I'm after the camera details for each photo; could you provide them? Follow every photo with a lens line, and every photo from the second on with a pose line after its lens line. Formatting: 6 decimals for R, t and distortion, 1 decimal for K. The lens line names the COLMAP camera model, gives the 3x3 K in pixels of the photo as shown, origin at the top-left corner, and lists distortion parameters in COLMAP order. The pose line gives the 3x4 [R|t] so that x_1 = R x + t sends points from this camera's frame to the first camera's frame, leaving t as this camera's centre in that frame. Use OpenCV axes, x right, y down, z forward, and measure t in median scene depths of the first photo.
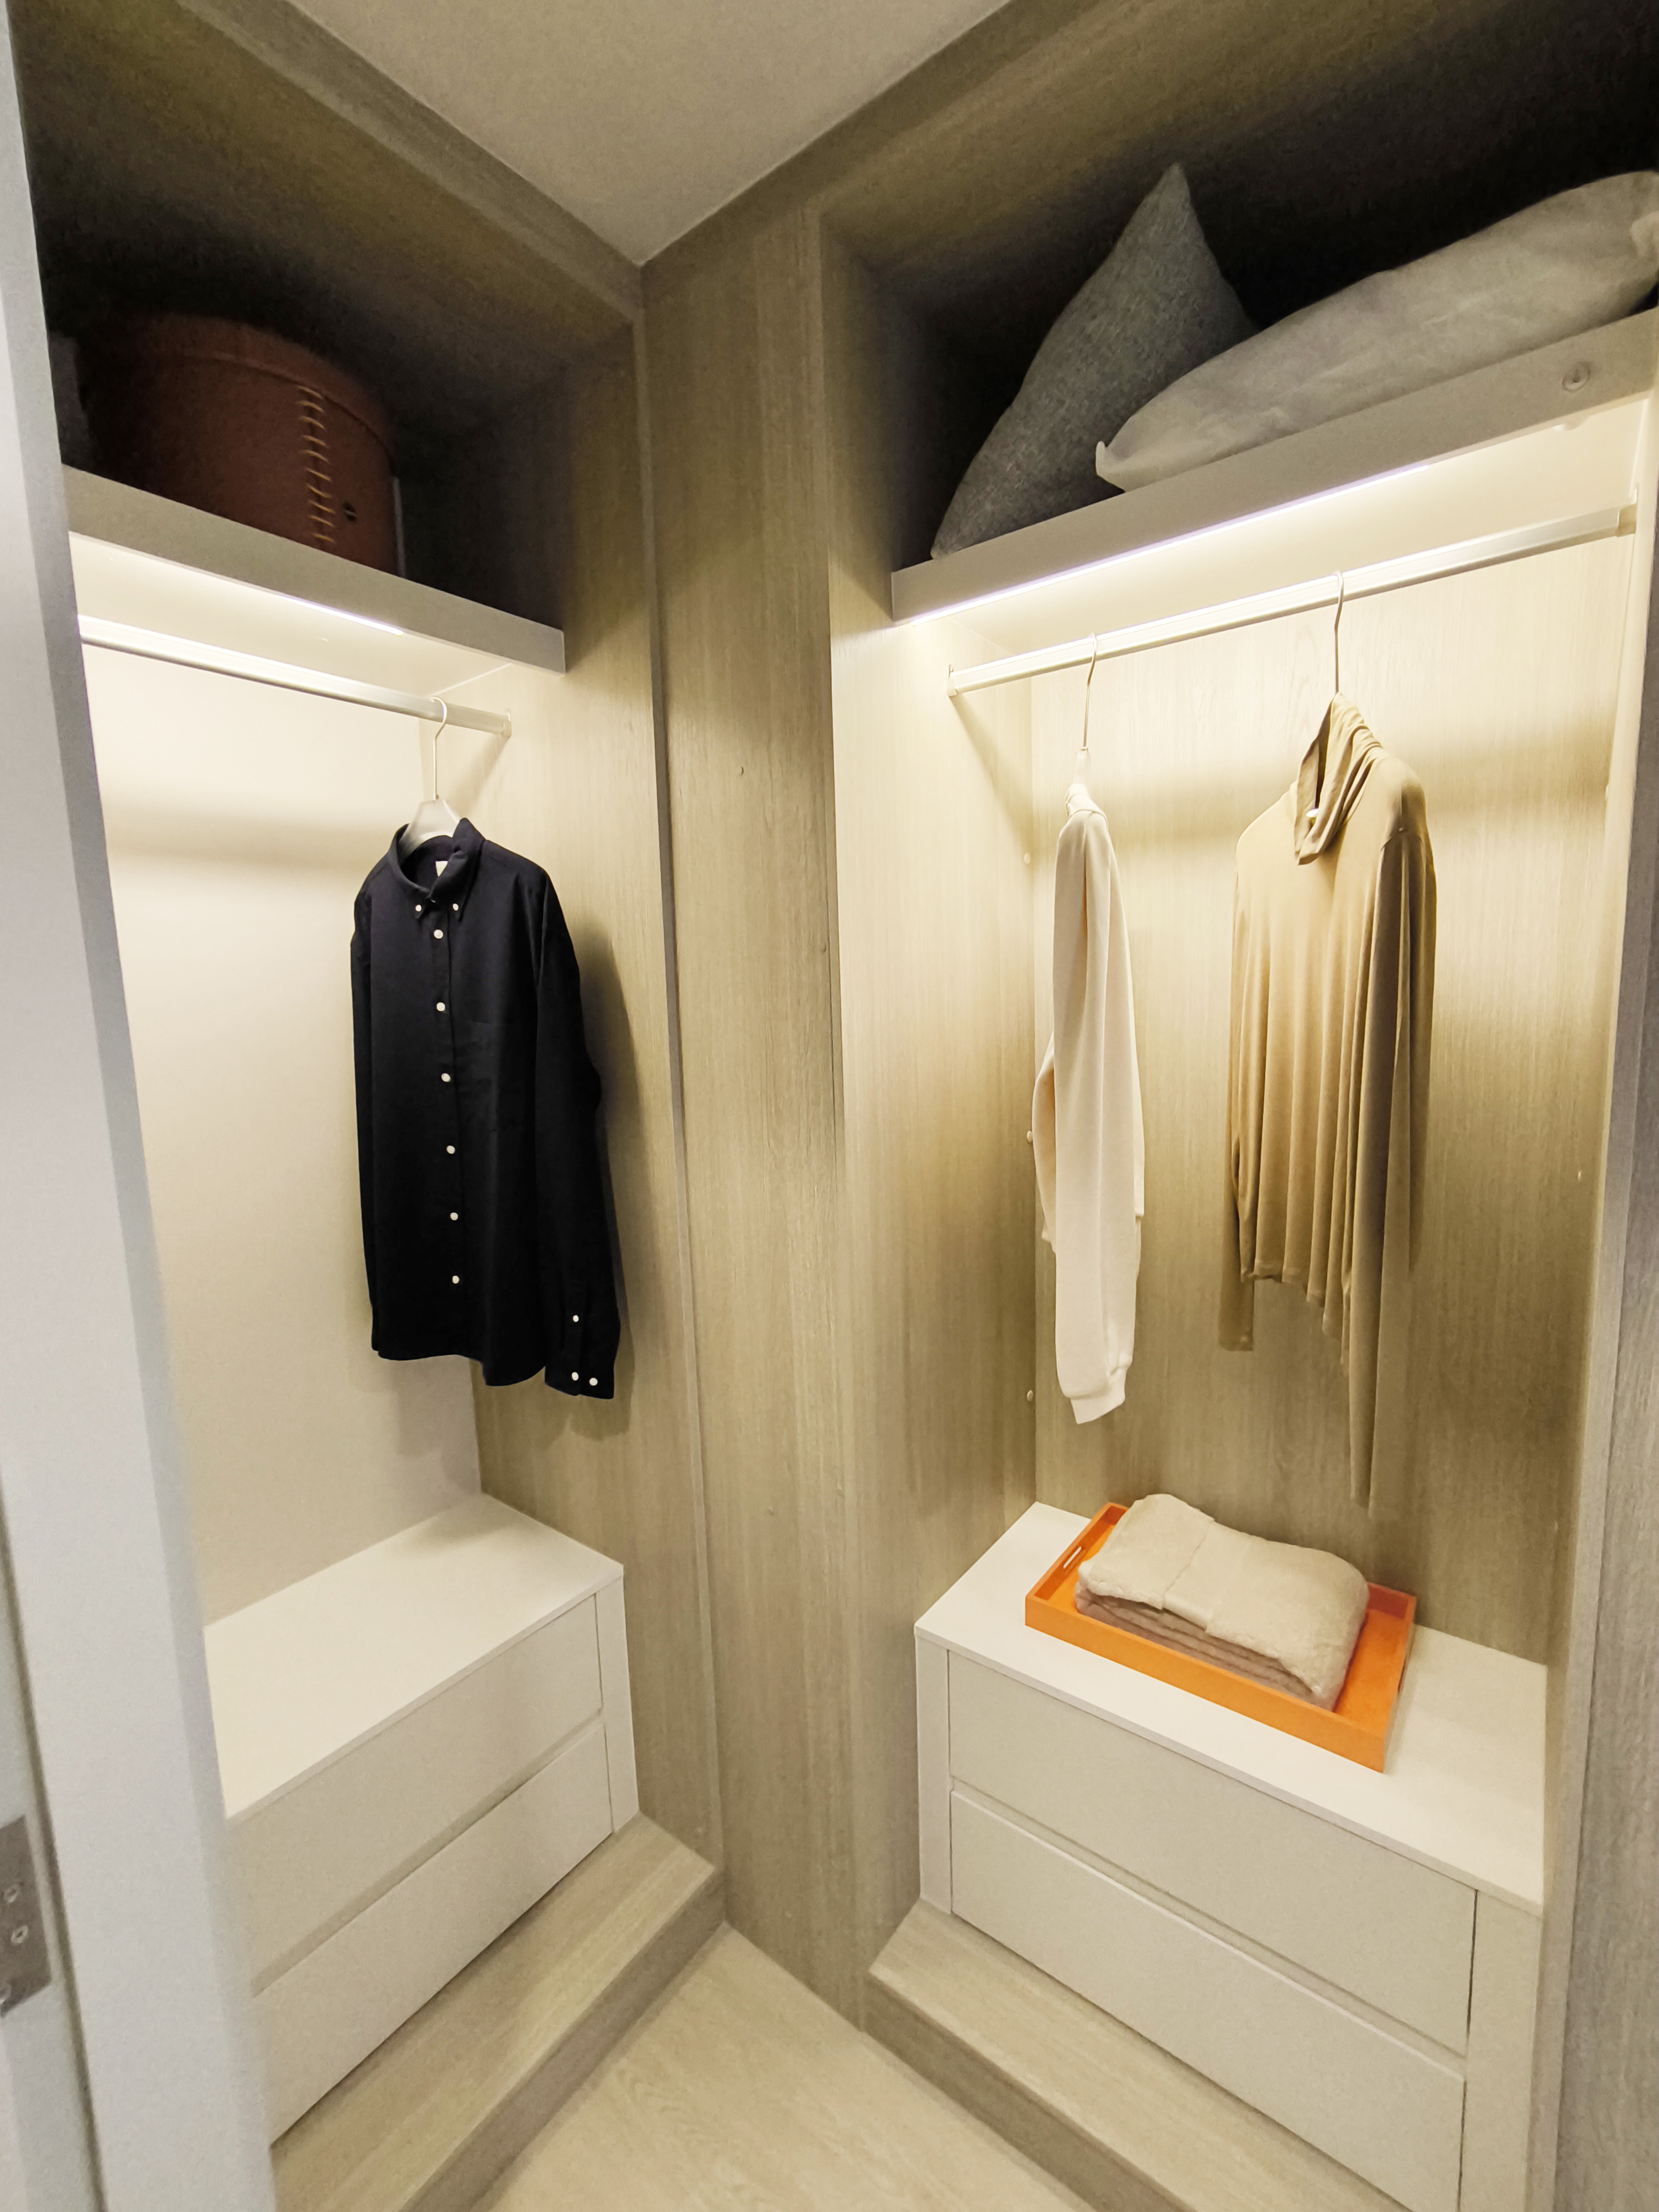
lens RADIAL K [[954.1, 0, 829.5], [0, 954.1, 1106.0], [0, 0, 1]] dist [-0.016179, 0.008417]
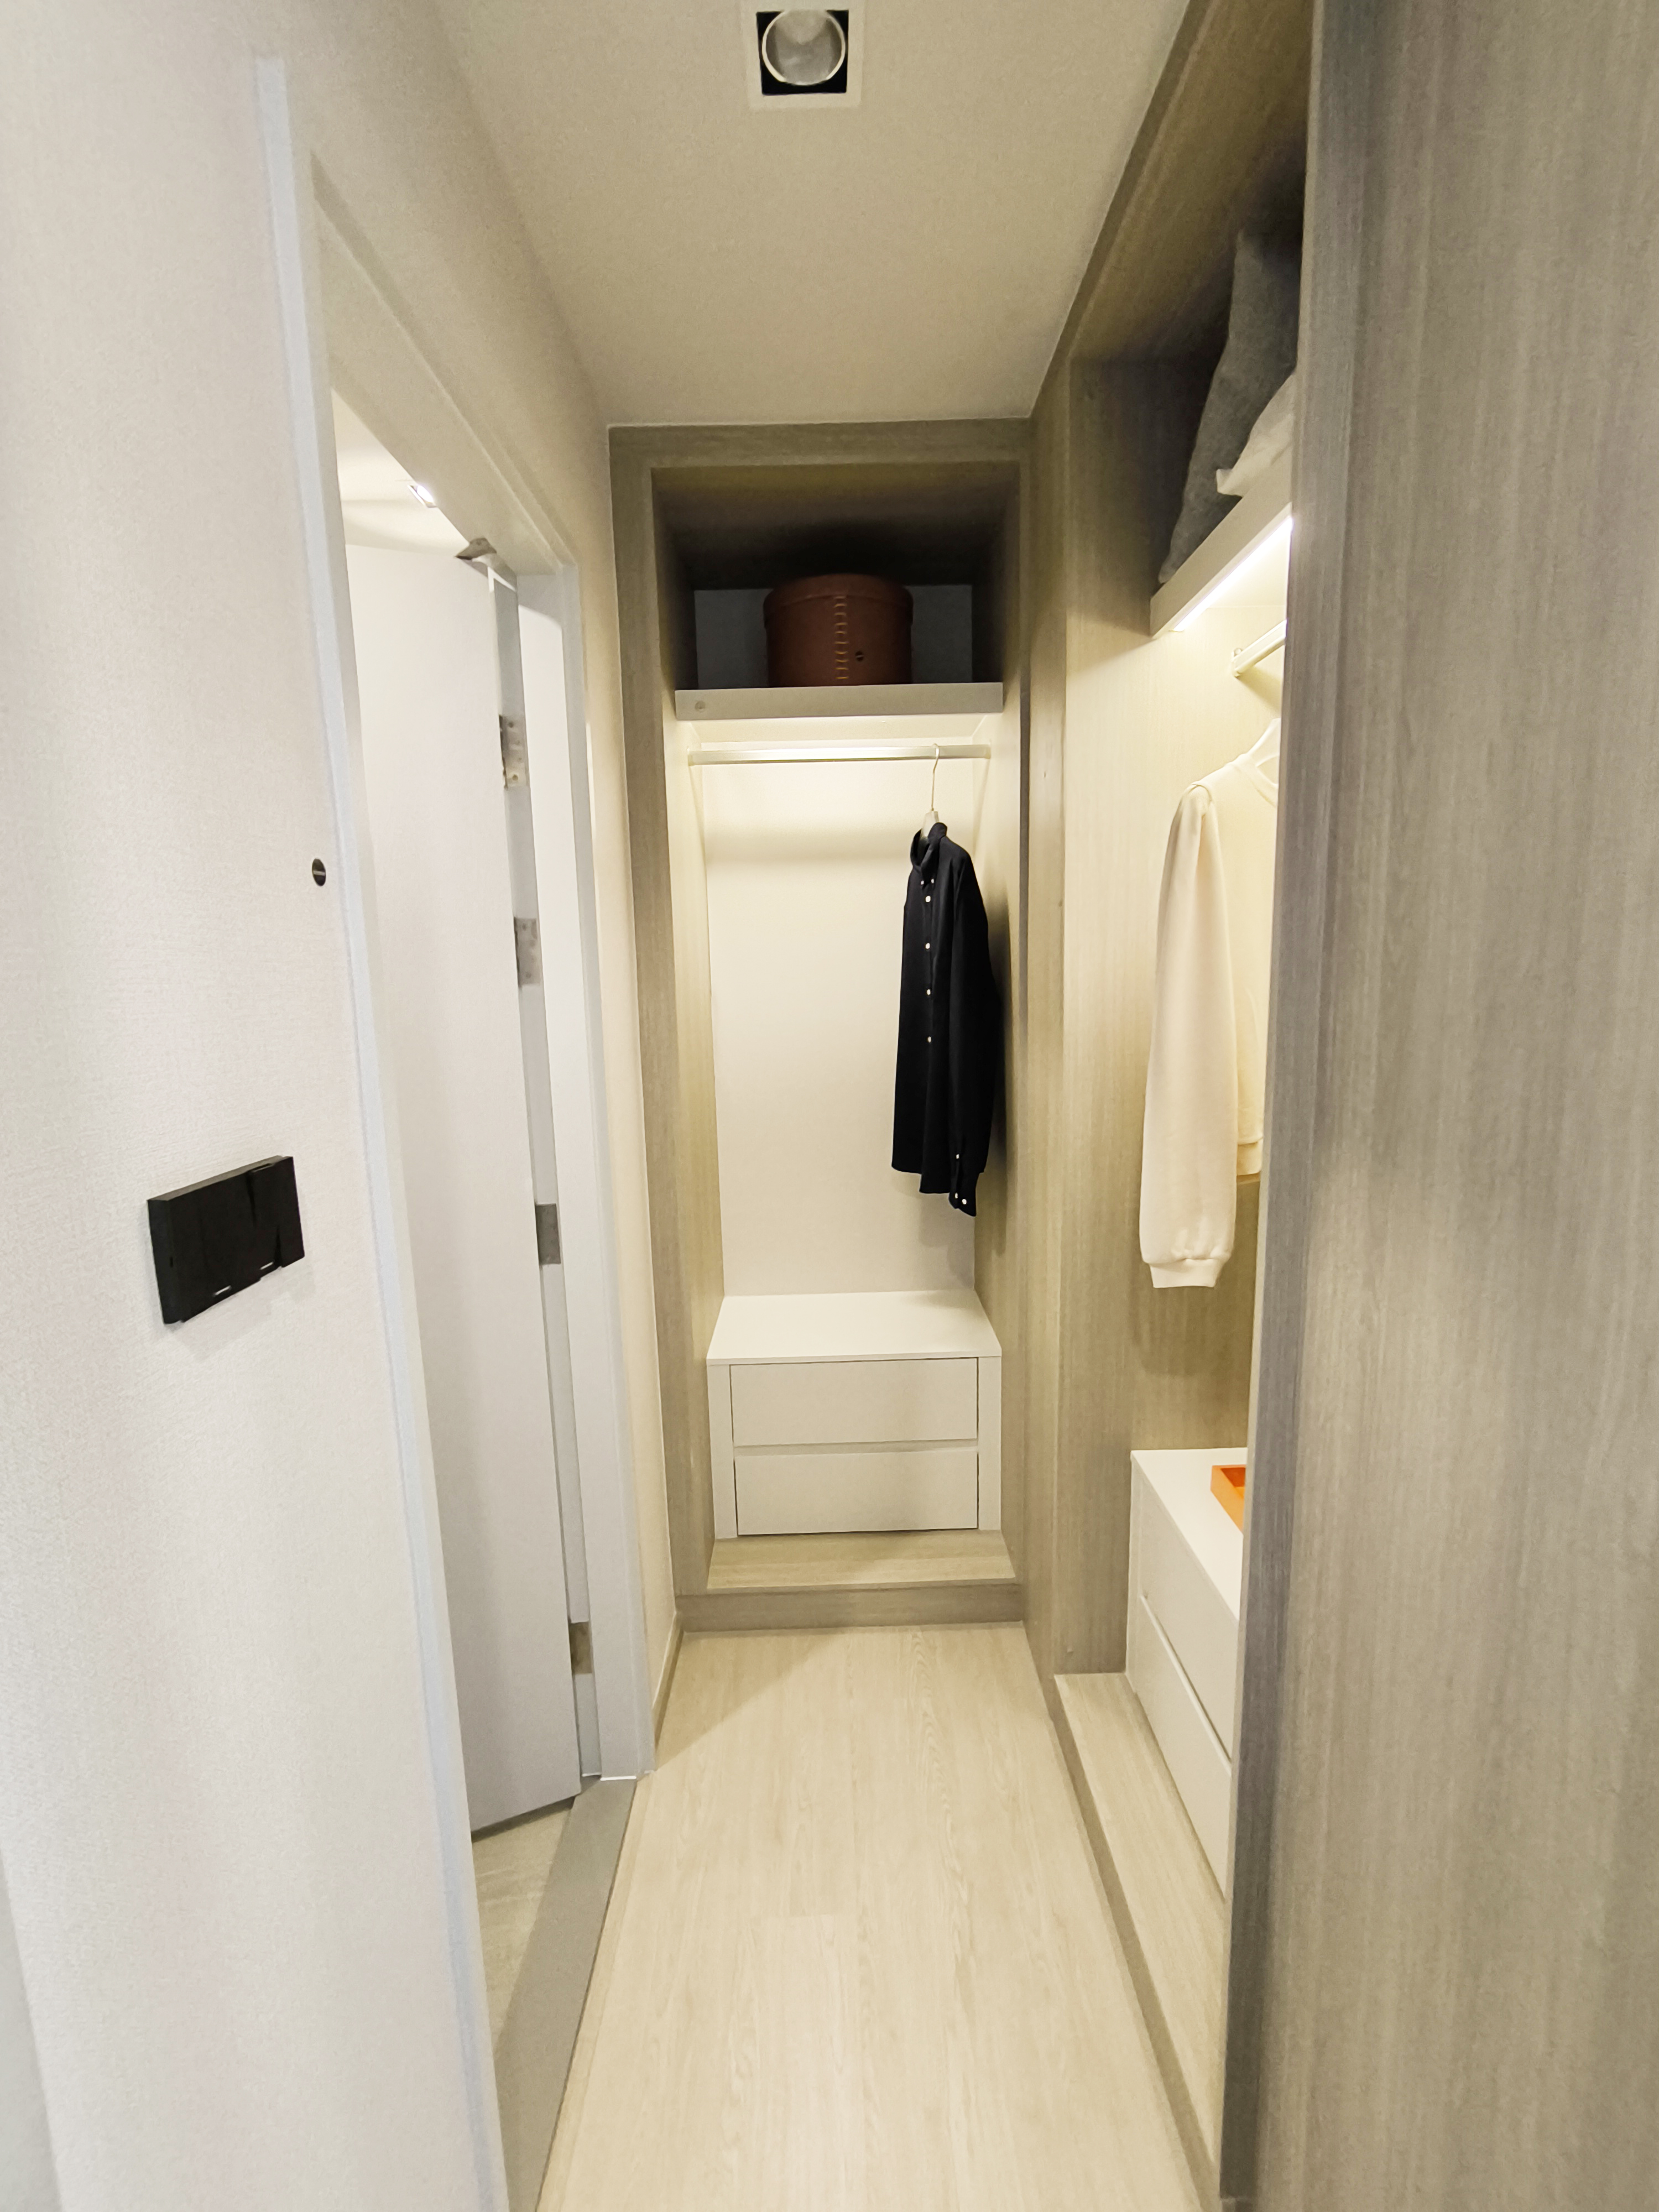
lens RADIAL K [[954.1, 0, 829.5], [0, 954.1, 1106.0], [0, 0, 1]] dist [-0.016179, 0.008417]
pose [[0.608613, 0.133689, -0.782124, 0.784623], [-0.091786, 0.990949, 0.097961, 0.014974], [0.788141, 0.012168, 0.615375, -0.082430]]
